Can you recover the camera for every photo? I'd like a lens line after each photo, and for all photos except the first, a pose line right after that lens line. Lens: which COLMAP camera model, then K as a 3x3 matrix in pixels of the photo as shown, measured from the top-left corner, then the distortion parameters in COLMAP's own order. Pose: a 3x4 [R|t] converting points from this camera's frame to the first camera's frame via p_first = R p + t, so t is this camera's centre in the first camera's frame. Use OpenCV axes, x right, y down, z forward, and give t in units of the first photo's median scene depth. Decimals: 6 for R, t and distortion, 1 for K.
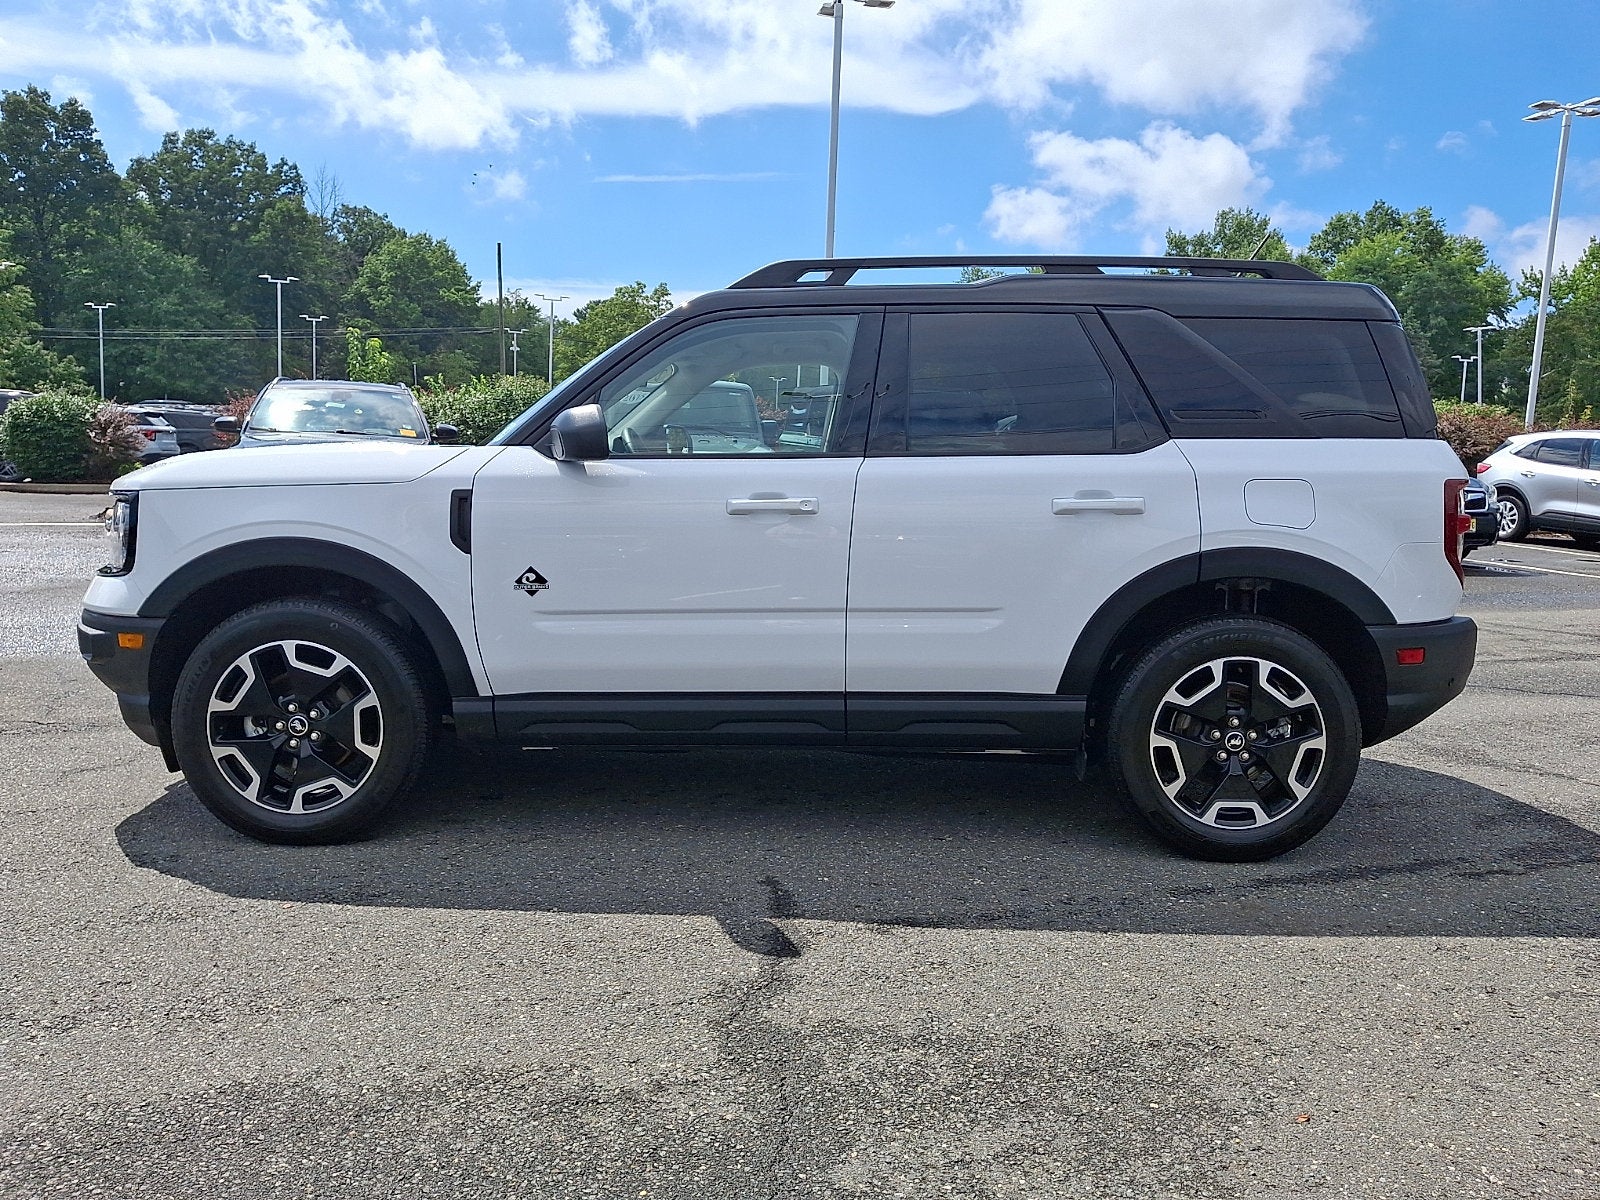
lens RADIAL K [[1155.2, 0, 801.0], [0, 1155.2, 565.0], [0, 0, 1]] dist [0.066850, -0.068255]
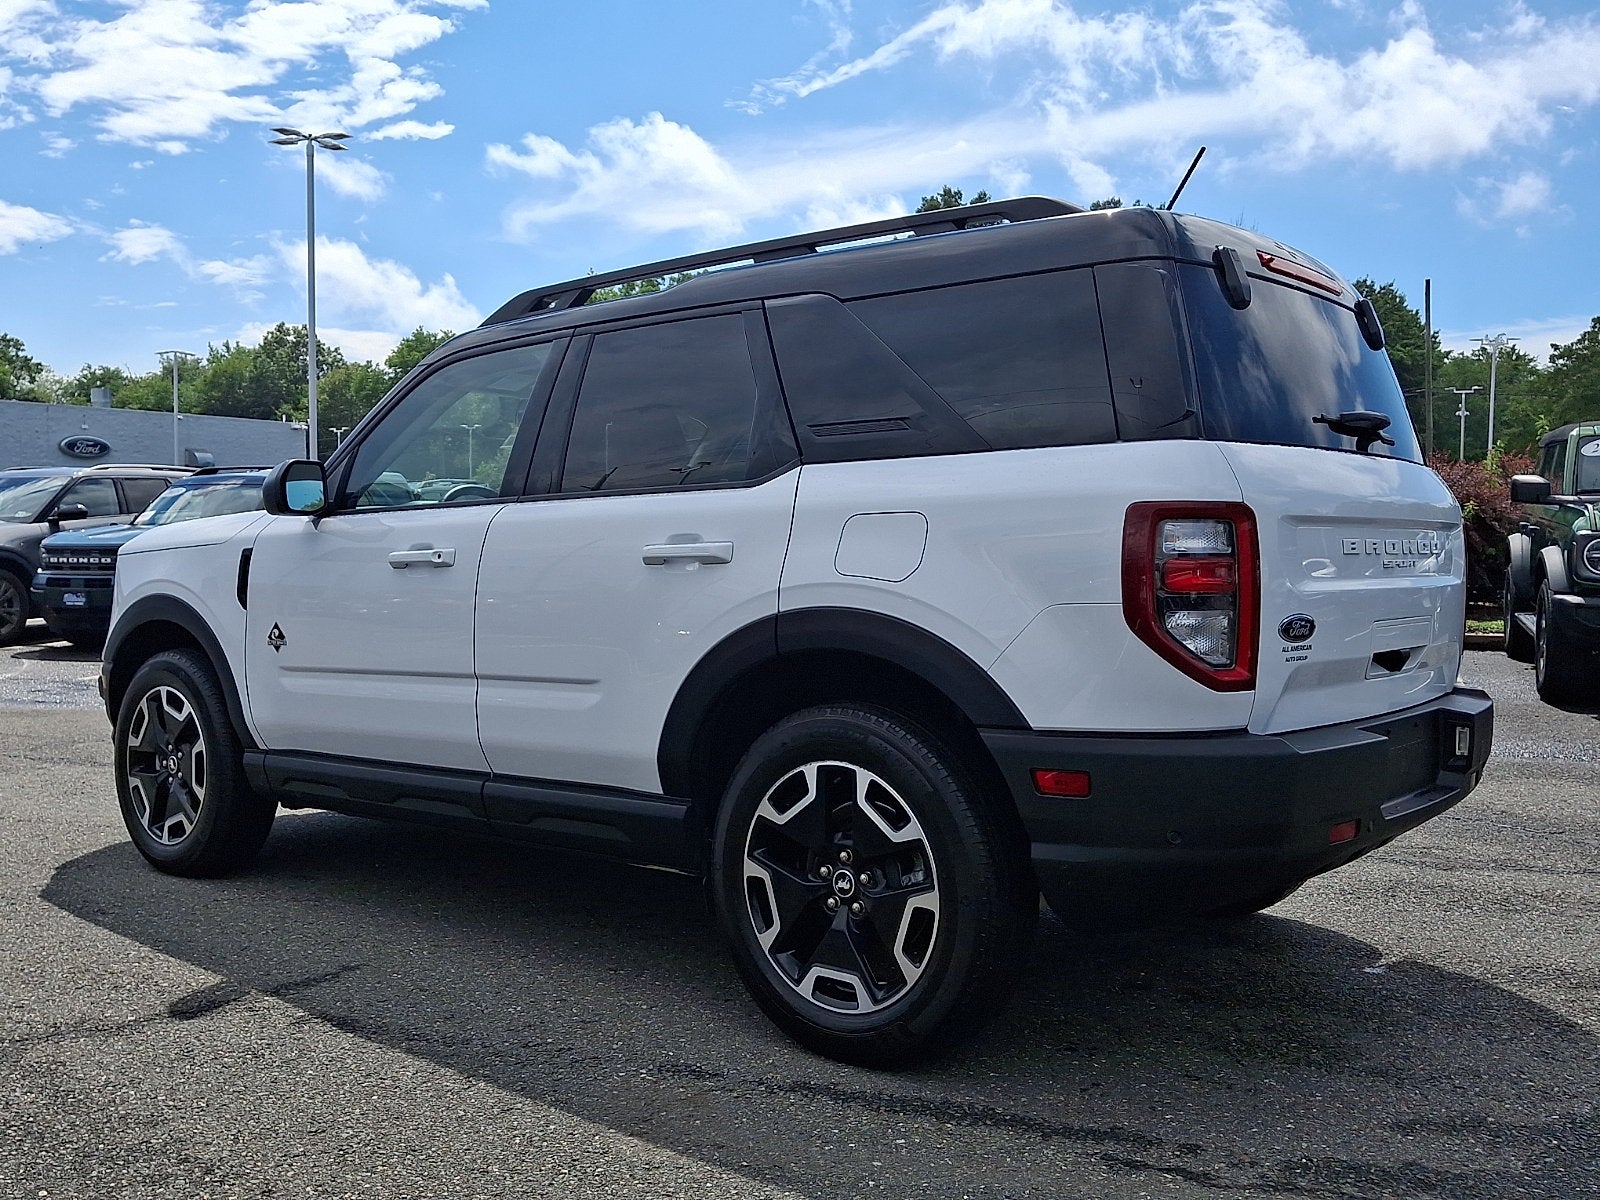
lens RADIAL K [[1512.6, 0, 770.9], [0, 1512.6, 593.5], [0, 0, 1]] dist [0.161642, -0.314443]
pose [[0.739466, -0.003643, -0.673184, 0.961615], [-0.051379, 0.996763, -0.061832, 0.035302], [0.671231, 0.080310, 0.736885, 0.277873]]
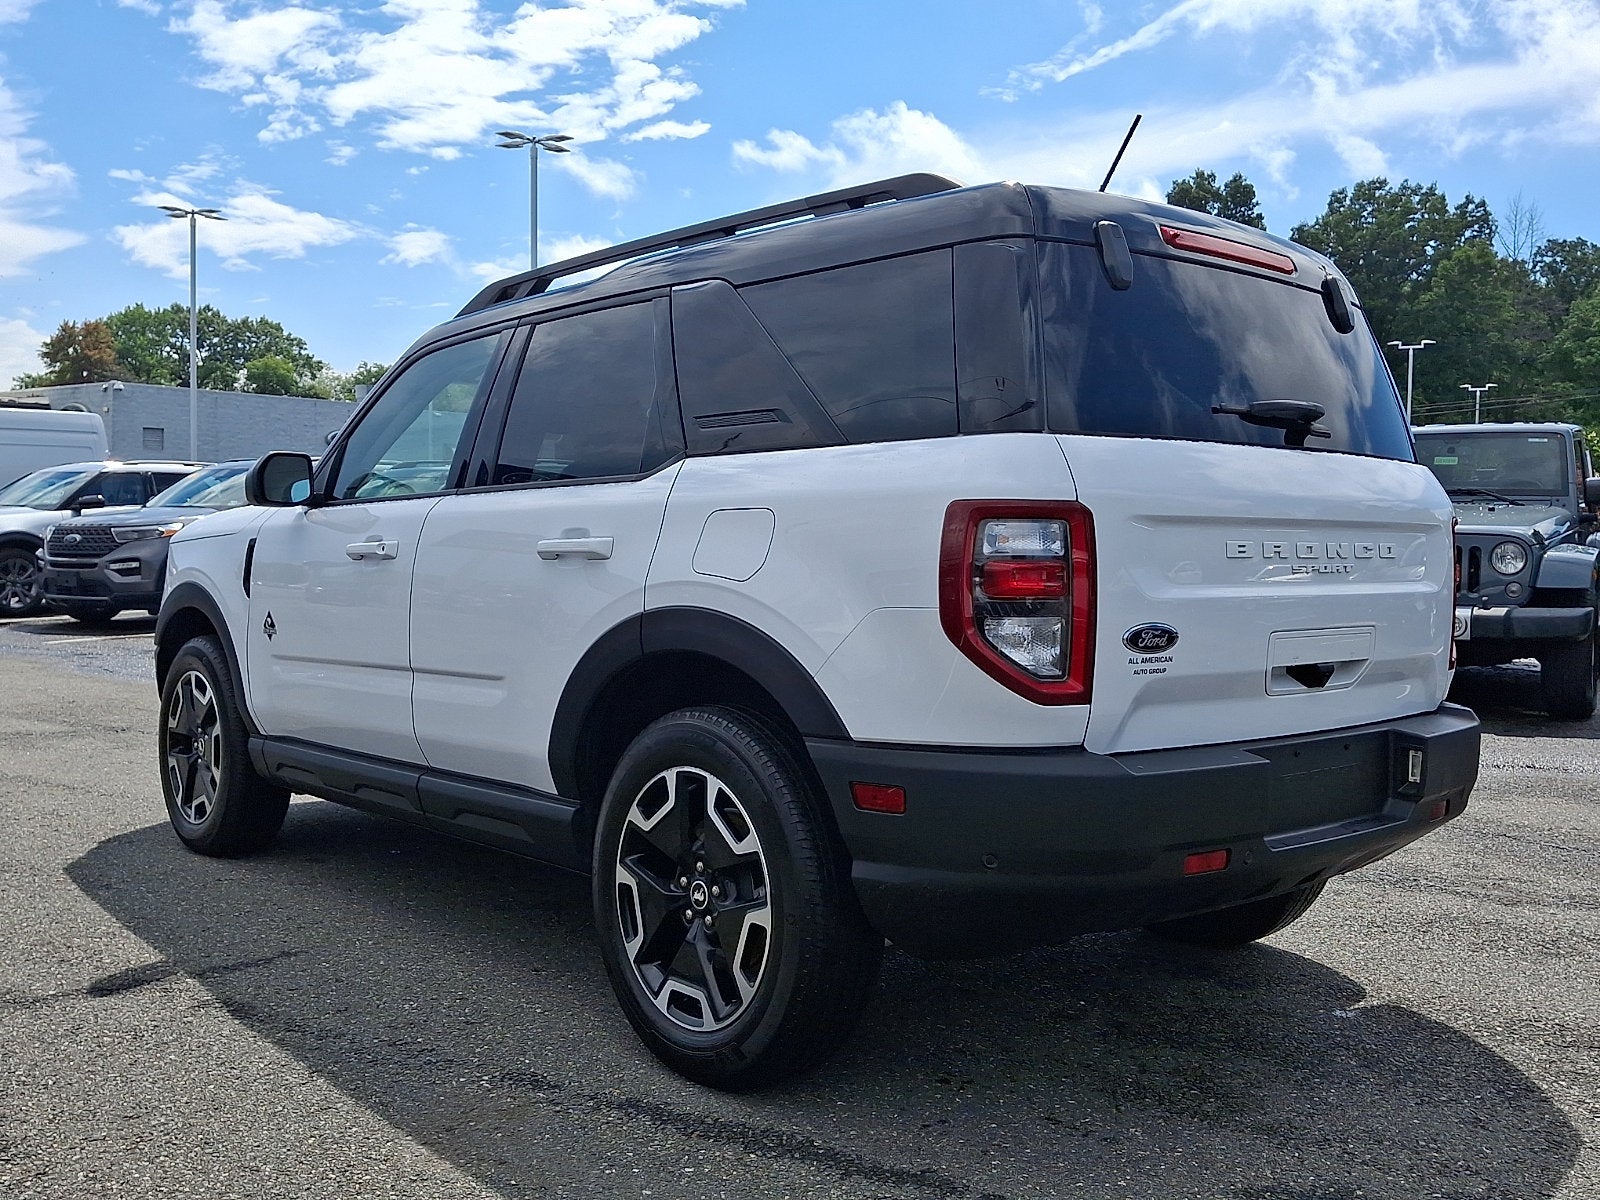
lens RADIAL K [[1515.6, 0, 800.0], [0, 1515.6, 600.0], [0, 0, 1]] dist [0.199049, -0.530980]
pose [[0.630040, 0.013626, -0.776443, 1.096765], [-0.075980, 0.996130, -0.044172, 0.015256], [0.772837, 0.086825, 0.628637, 0.473659]]
